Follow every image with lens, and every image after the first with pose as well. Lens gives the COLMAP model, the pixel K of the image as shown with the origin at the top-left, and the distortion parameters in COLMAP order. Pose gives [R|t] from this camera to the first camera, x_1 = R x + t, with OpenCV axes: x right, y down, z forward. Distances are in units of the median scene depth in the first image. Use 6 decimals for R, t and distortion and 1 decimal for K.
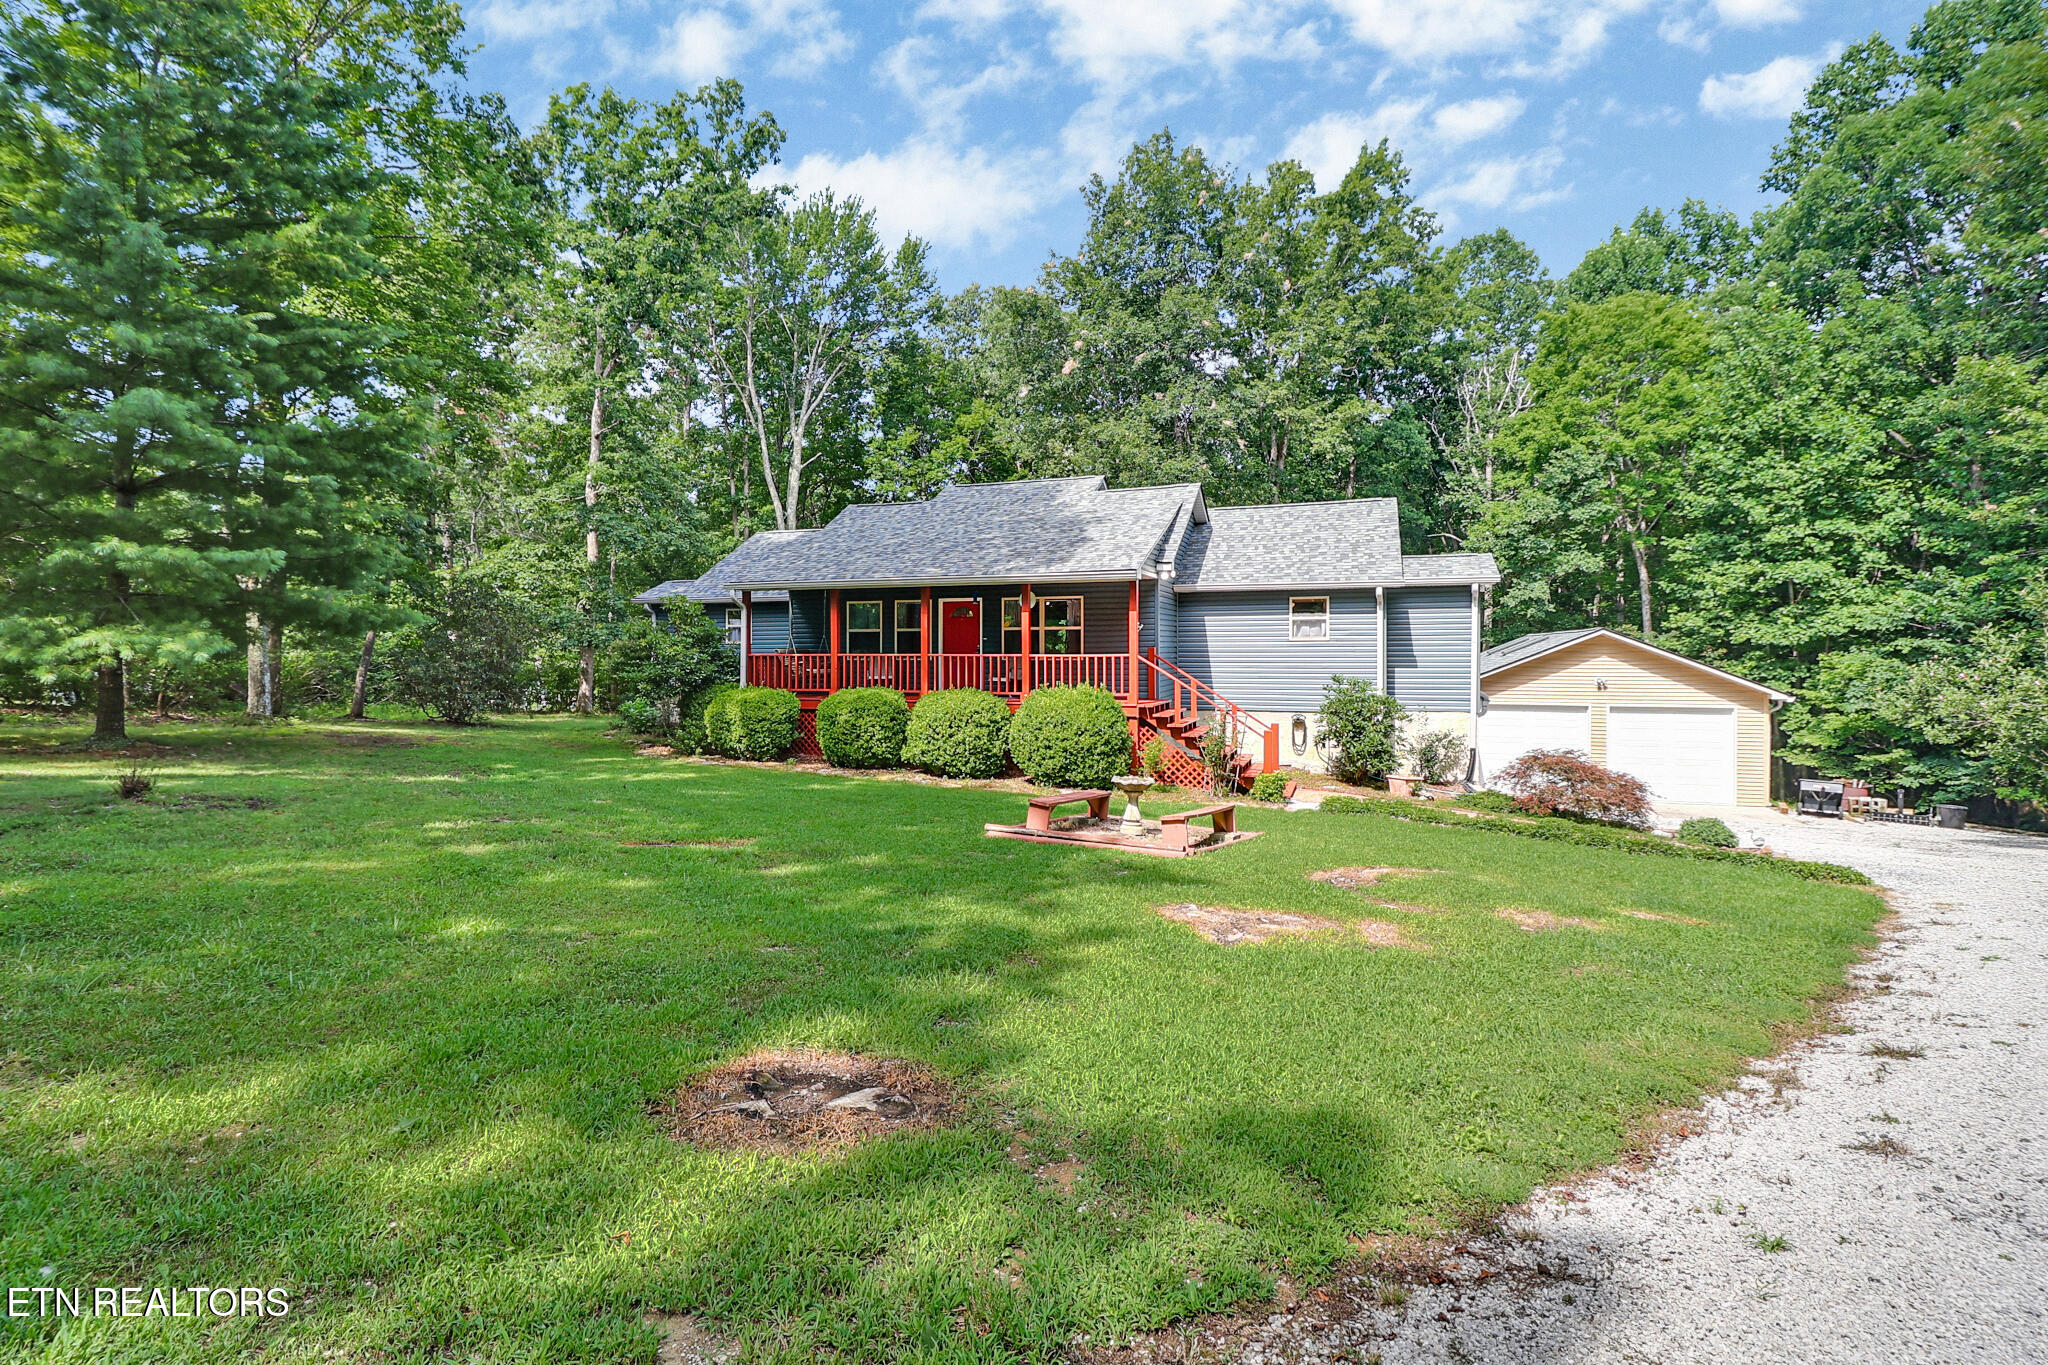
lens RADIAL K [[958.1, 0, 1031.5], [0, 958.1, 676.7], [0, 0, 1]] dist [-0.002804, -0.002786]
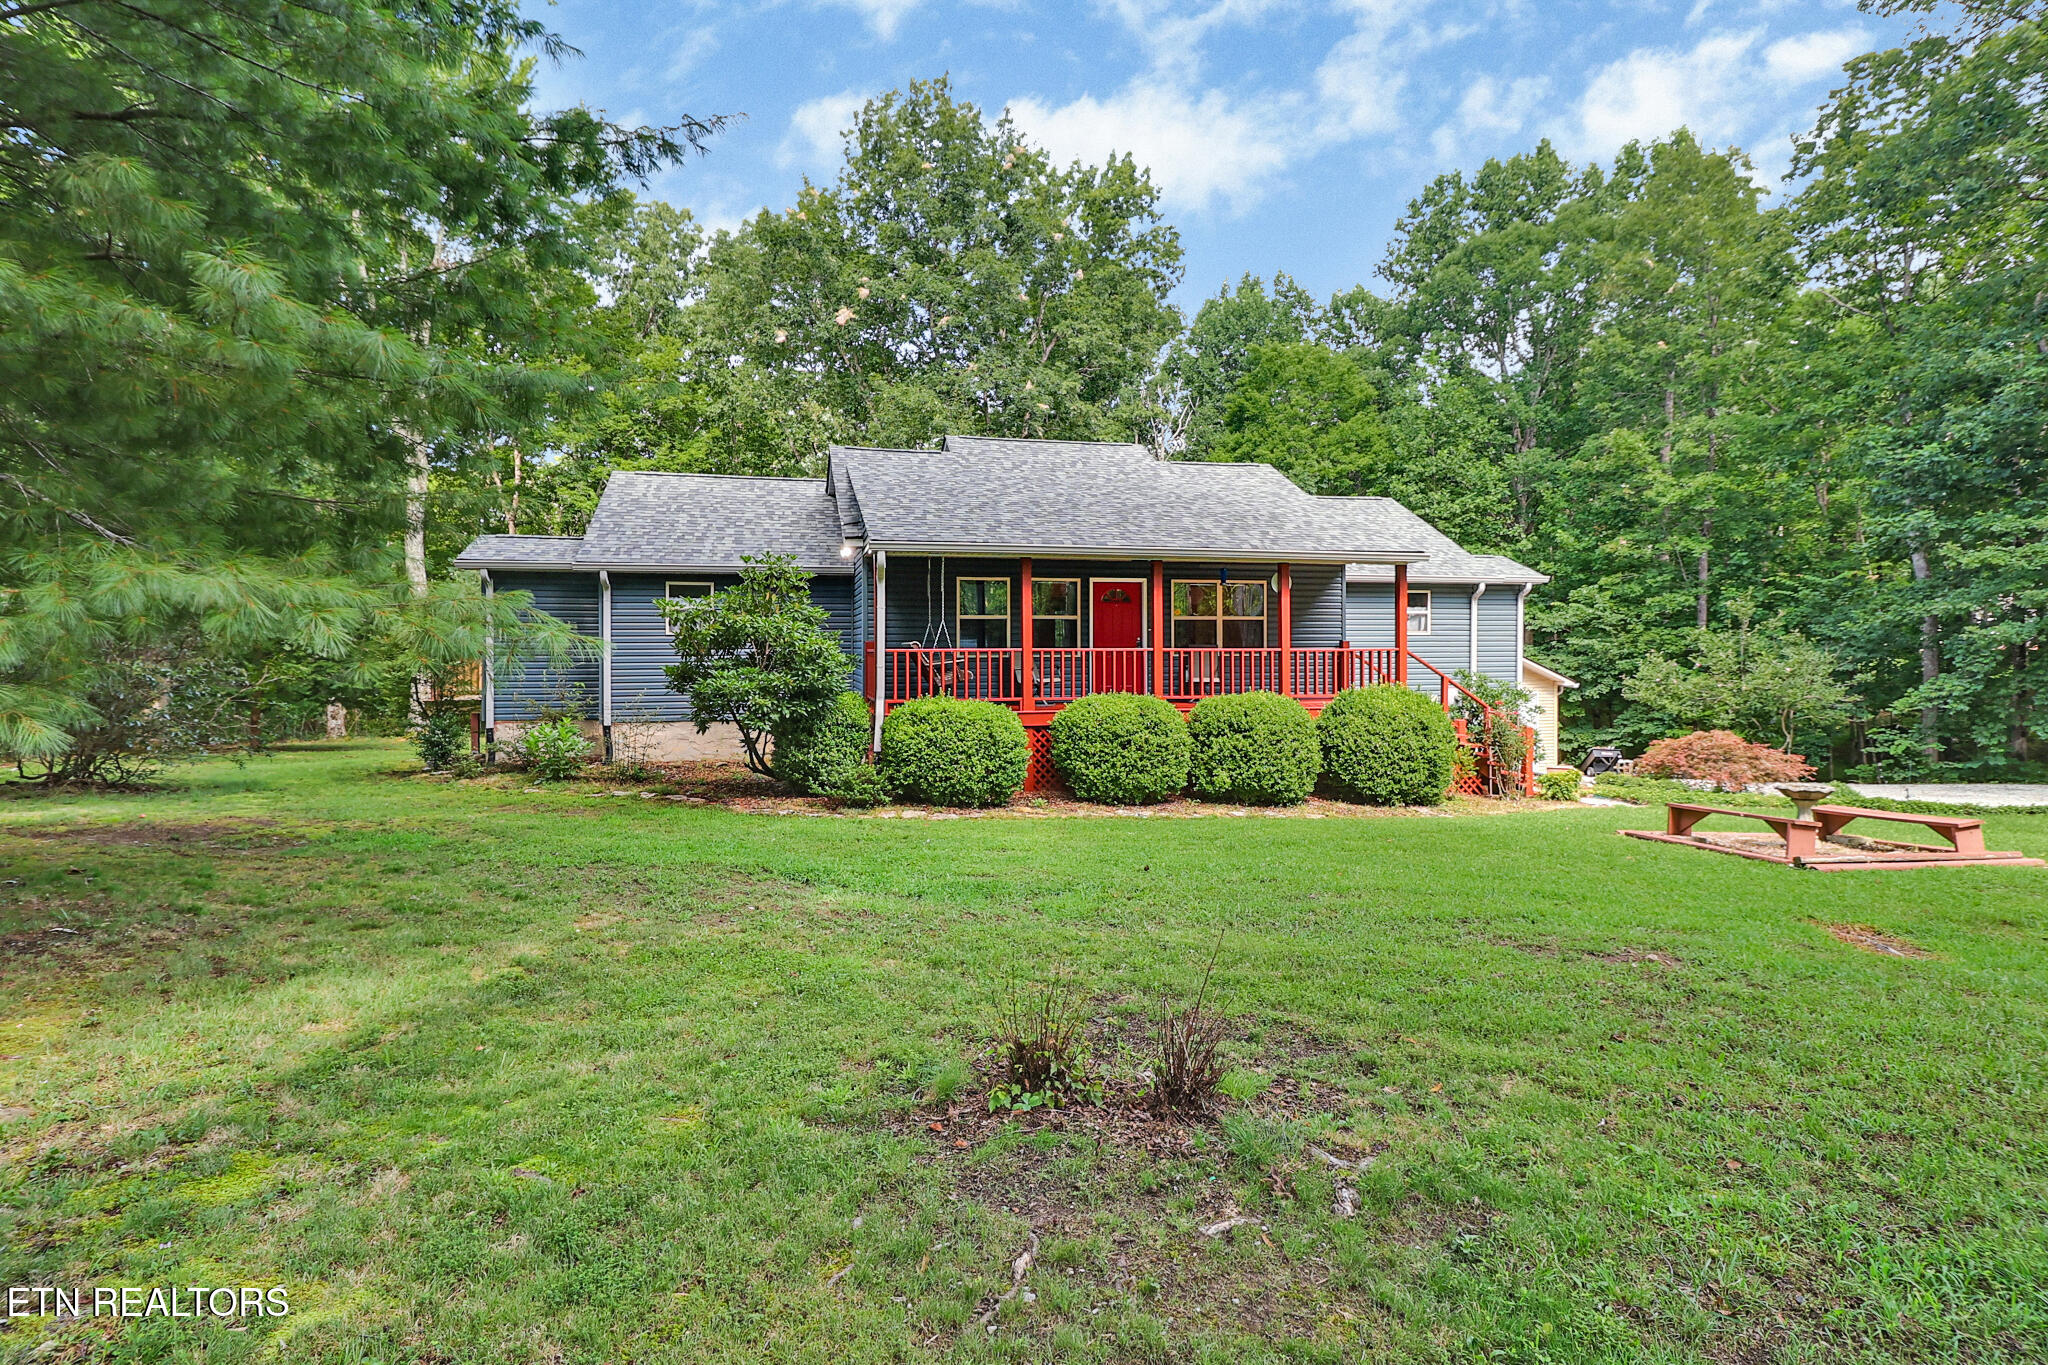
lens RADIAL K [[958.1, 0, 1014.7], [0, 958.1, 677.5], [0, 0, 1]] dist [-0.002804, -0.002786]
pose [[0.844928, -0.016060, 0.534639, -0.379982], [0.015410, 0.999865, 0.005682, -0.003931], [-0.534658, 0.003437, 0.845061, 0.252379]]
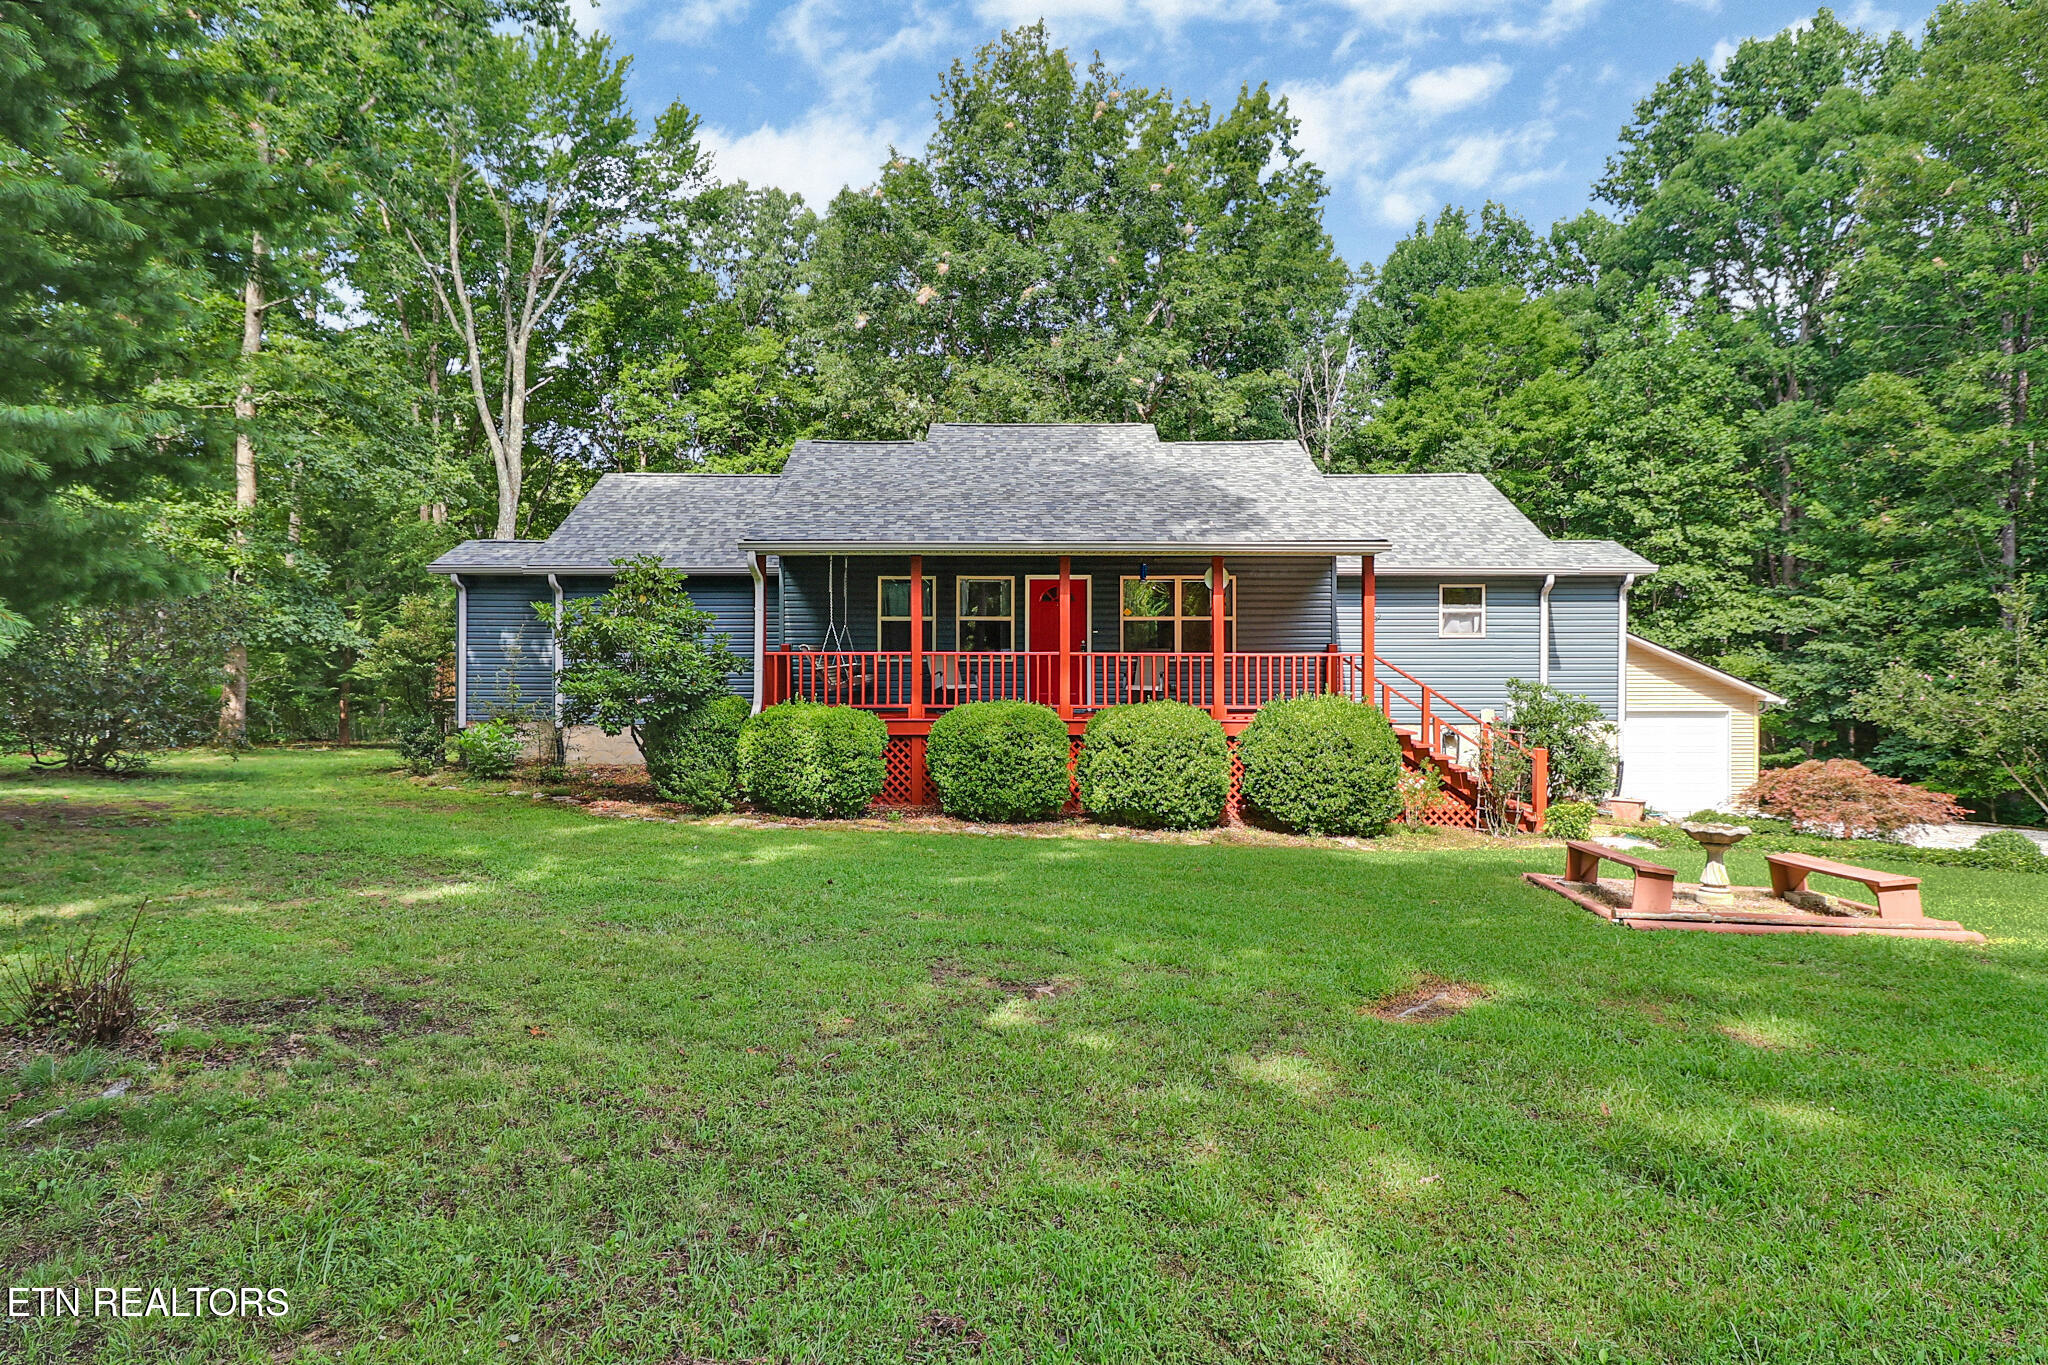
lens RADIAL K [[1077.2, 0, 1022.3], [0, 1077.2, 685.6], [0, 0, 1]] dist [0.000049, -0.006566]
pose [[0.939175, -0.007600, 0.343356, -0.251442], [0.006704, 0.999970, 0.003796, -0.001695], [-0.343374, -0.001263, 0.939198, 0.167522]]
